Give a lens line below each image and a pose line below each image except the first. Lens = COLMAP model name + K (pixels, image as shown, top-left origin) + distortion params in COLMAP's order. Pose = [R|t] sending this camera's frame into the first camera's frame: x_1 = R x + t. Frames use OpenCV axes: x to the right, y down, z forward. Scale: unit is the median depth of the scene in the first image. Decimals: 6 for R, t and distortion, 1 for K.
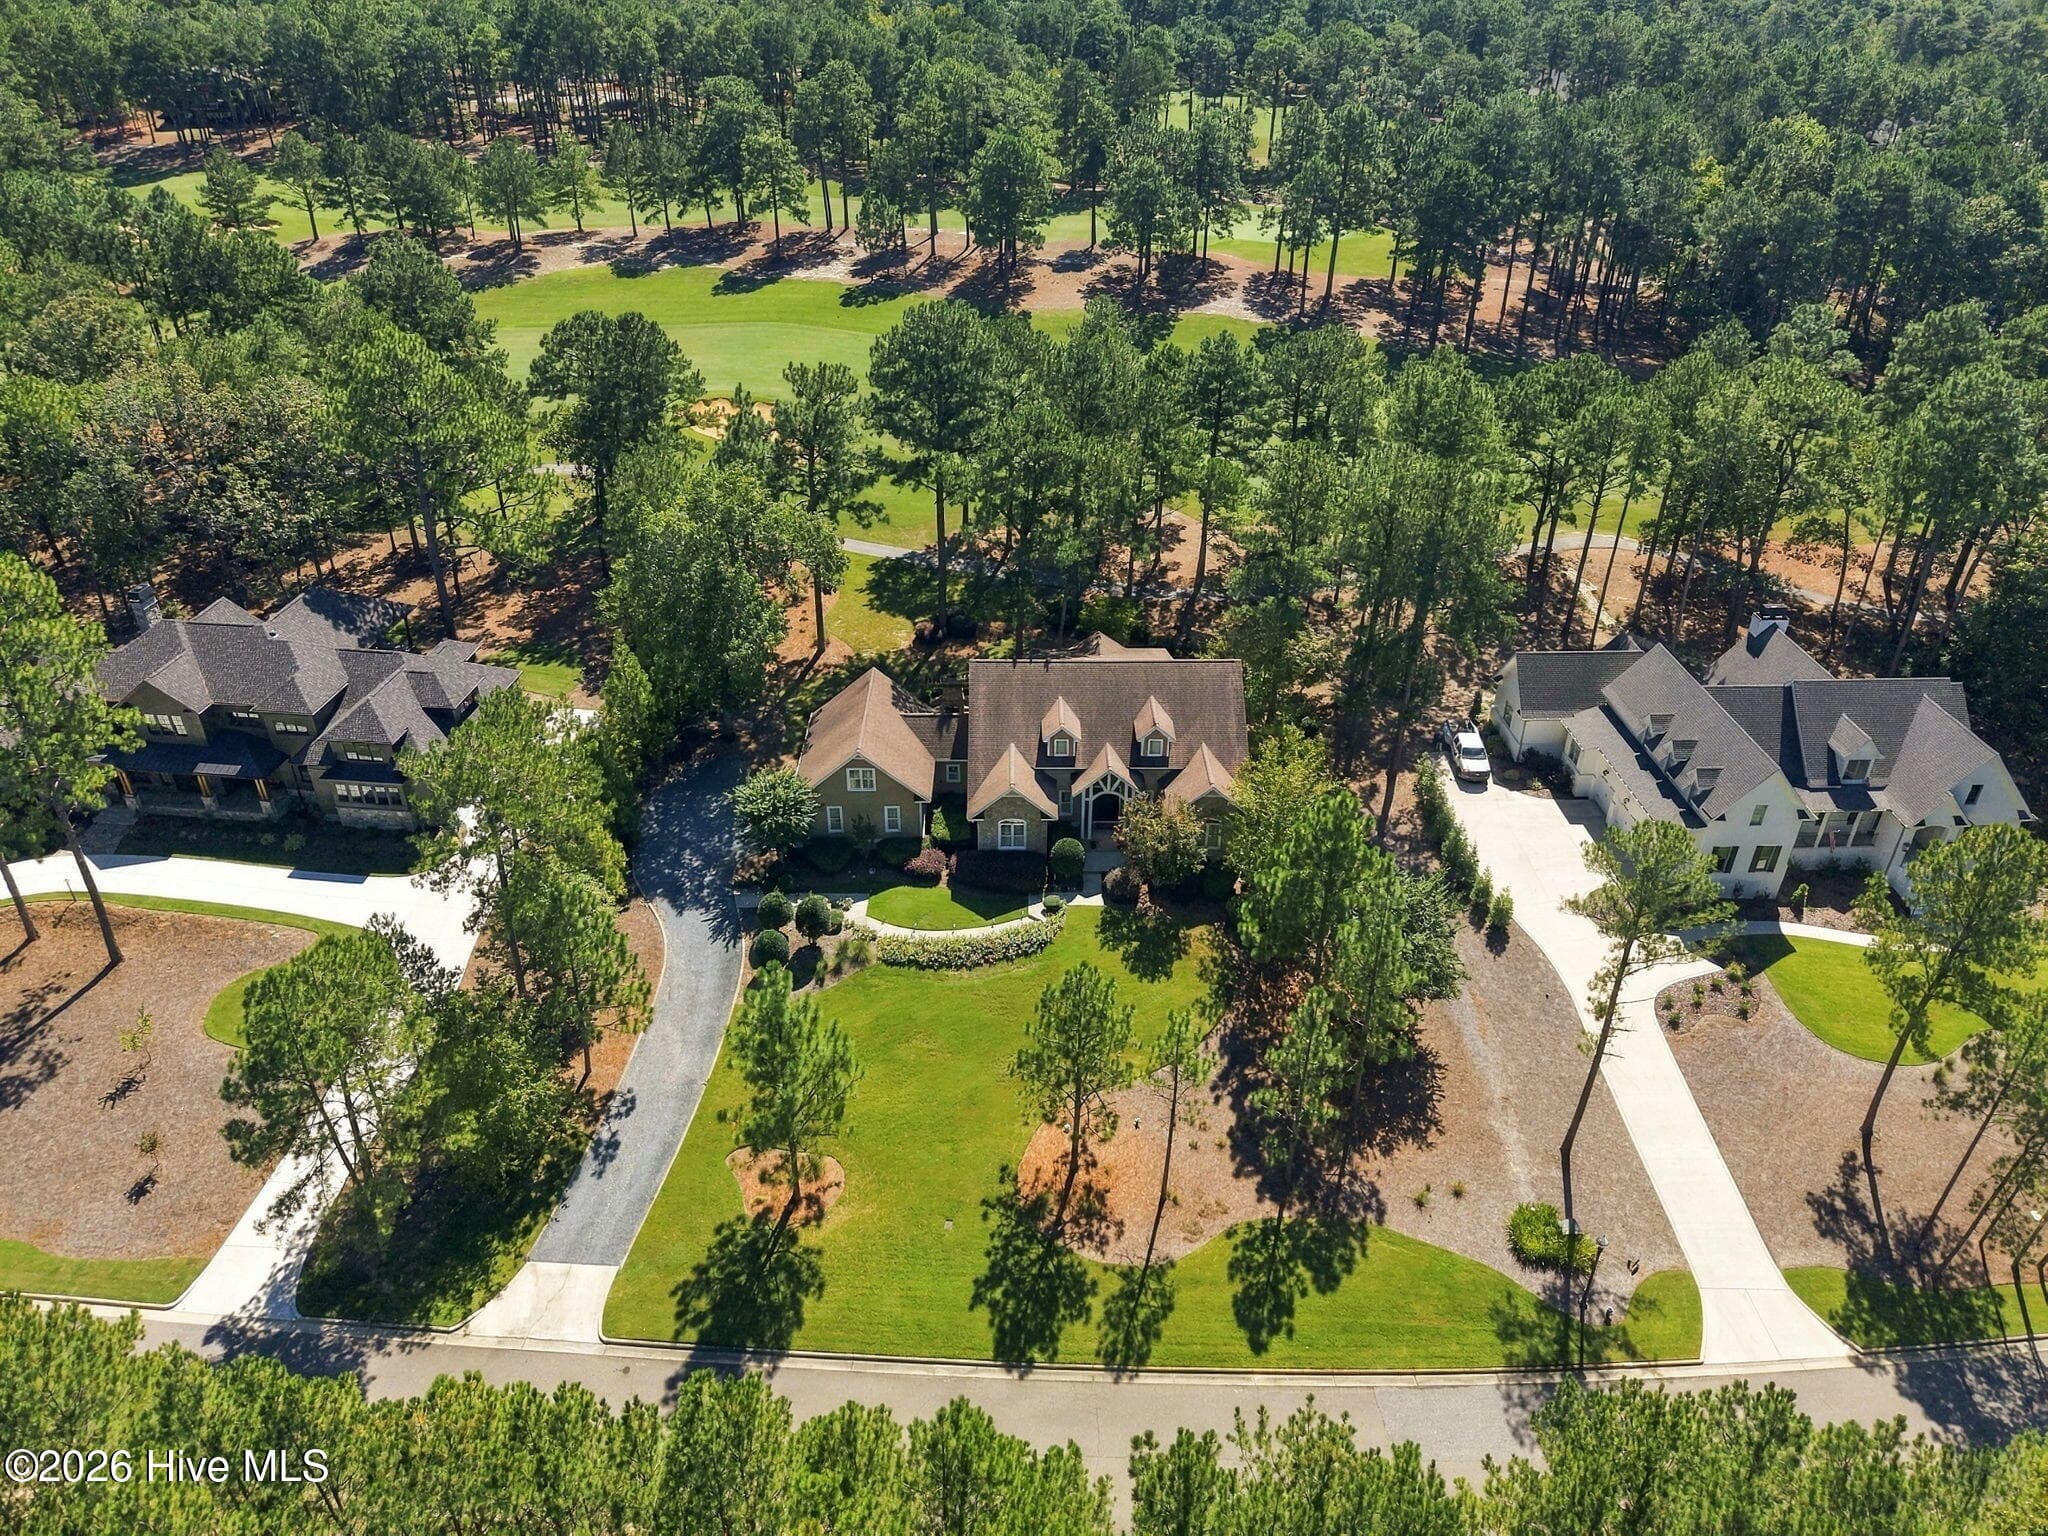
lens RADIAL K [[1414.4, 0, 1024.1], [0, 1414.4, 775.1], [0, 0, 1]] dist [-0.012582, -0.003814]
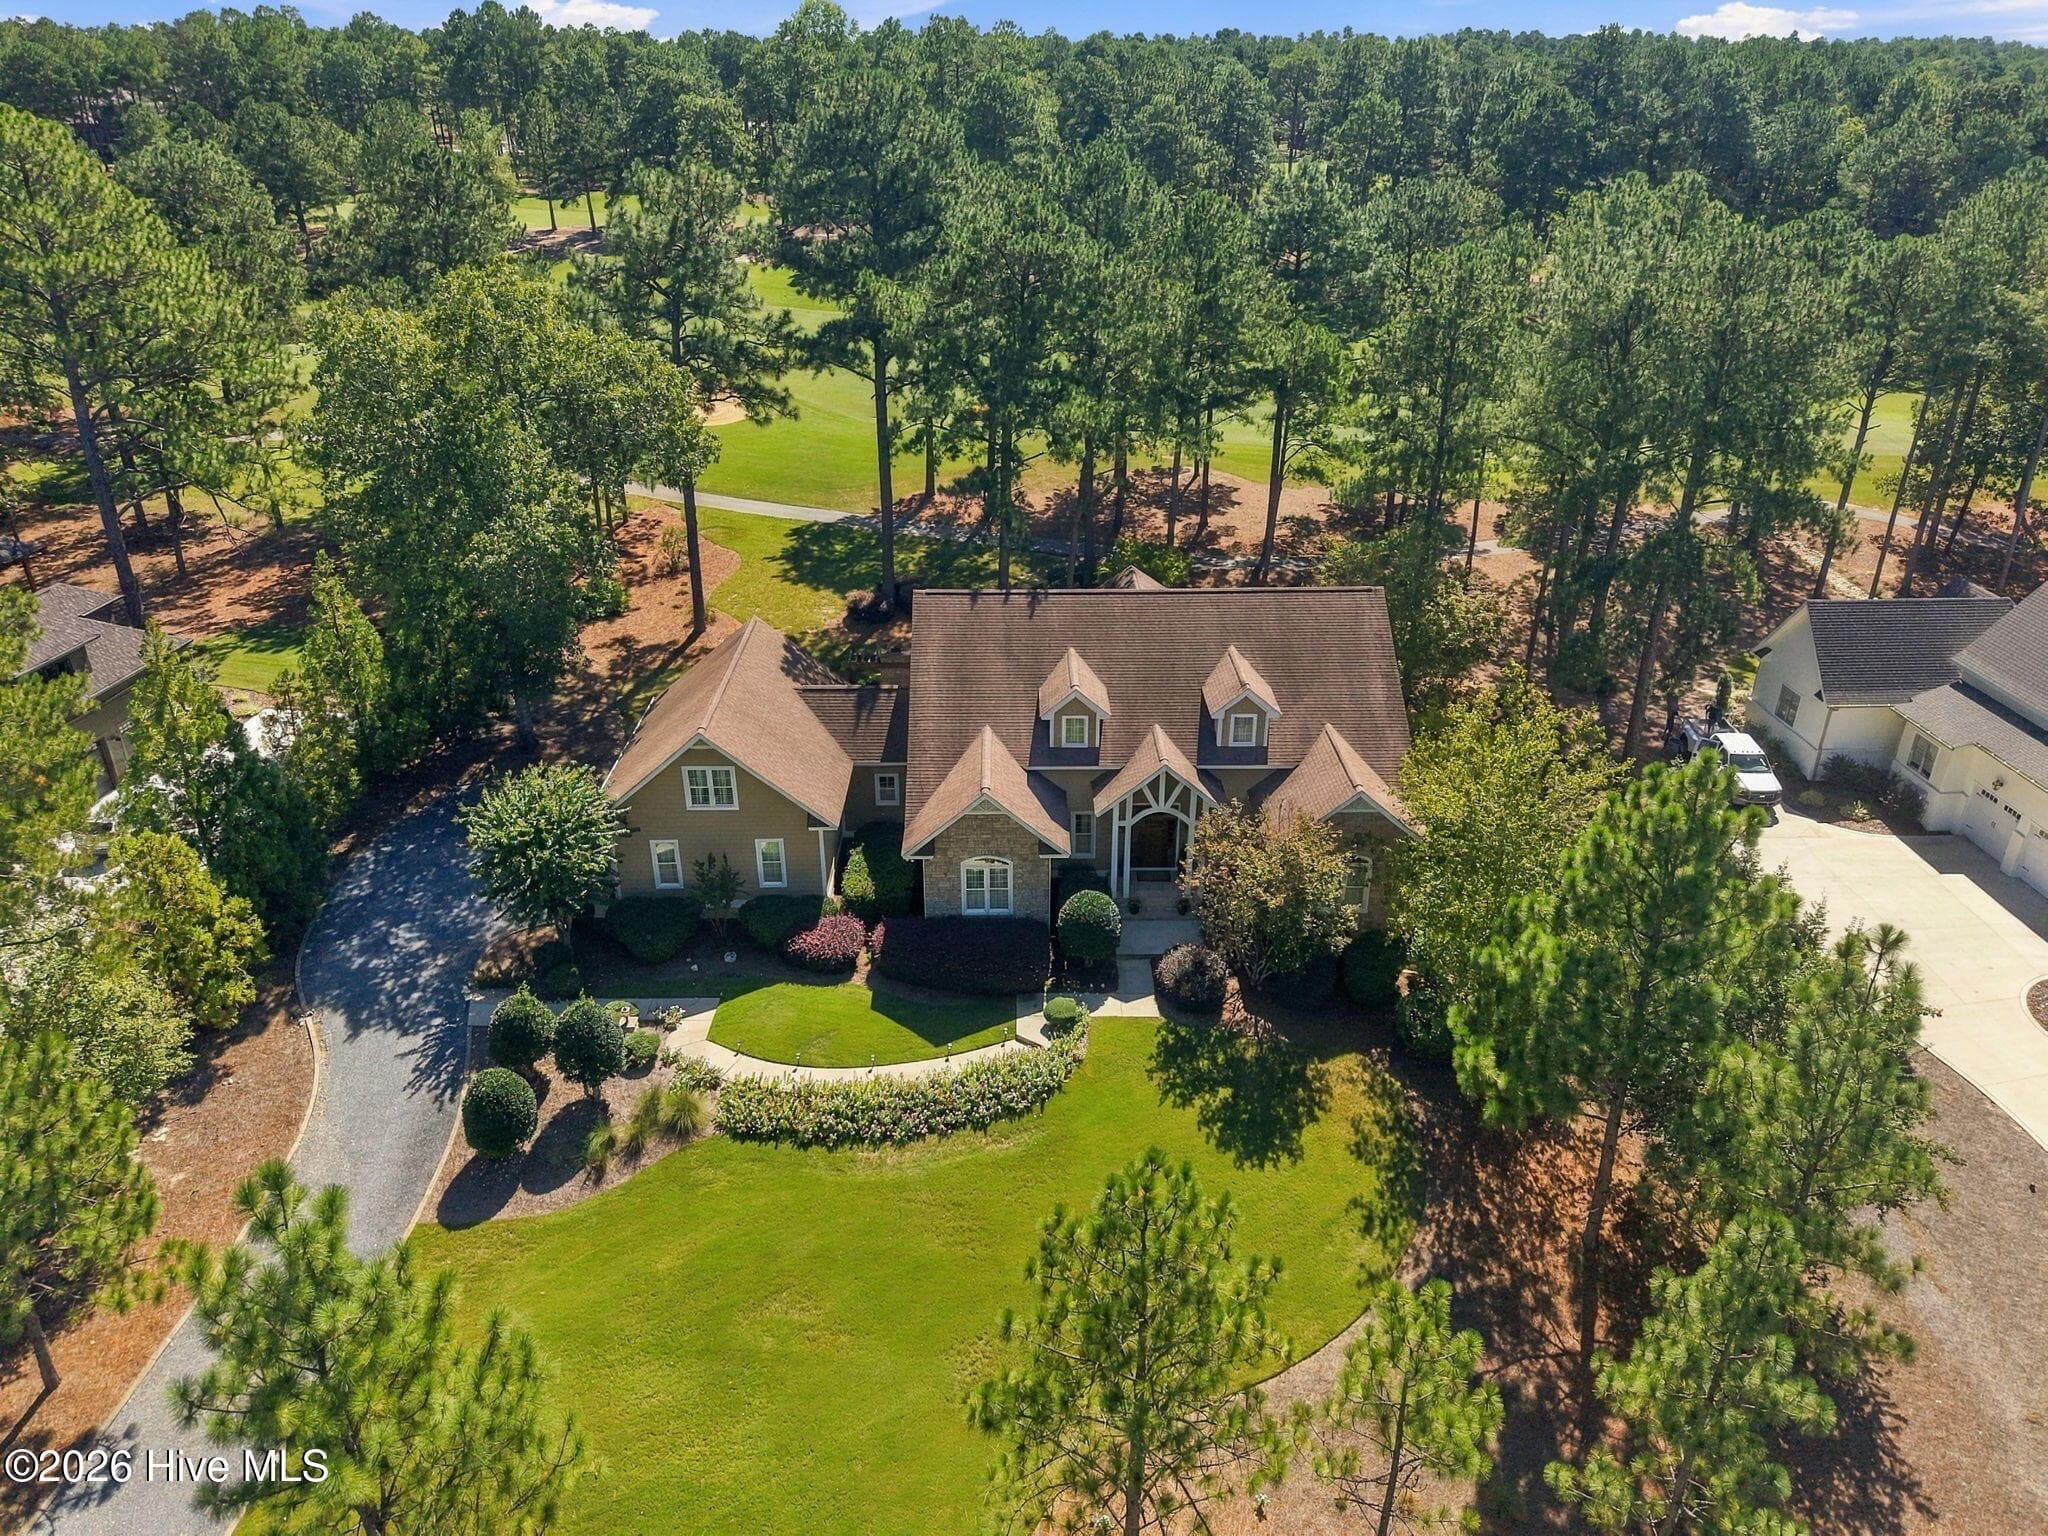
lens RADIAL K [[1414.4, 0, 1018.3], [0, 1414.4, 755.9], [0, 0, 1]] dist [-0.012582, -0.003814]
pose [[0.999963, -0.007973, -0.003101, 0.005944], [0.007605, 0.994493, -0.104524, 0.048748], [0.003917, 0.104496, 0.994518, 0.452404]]
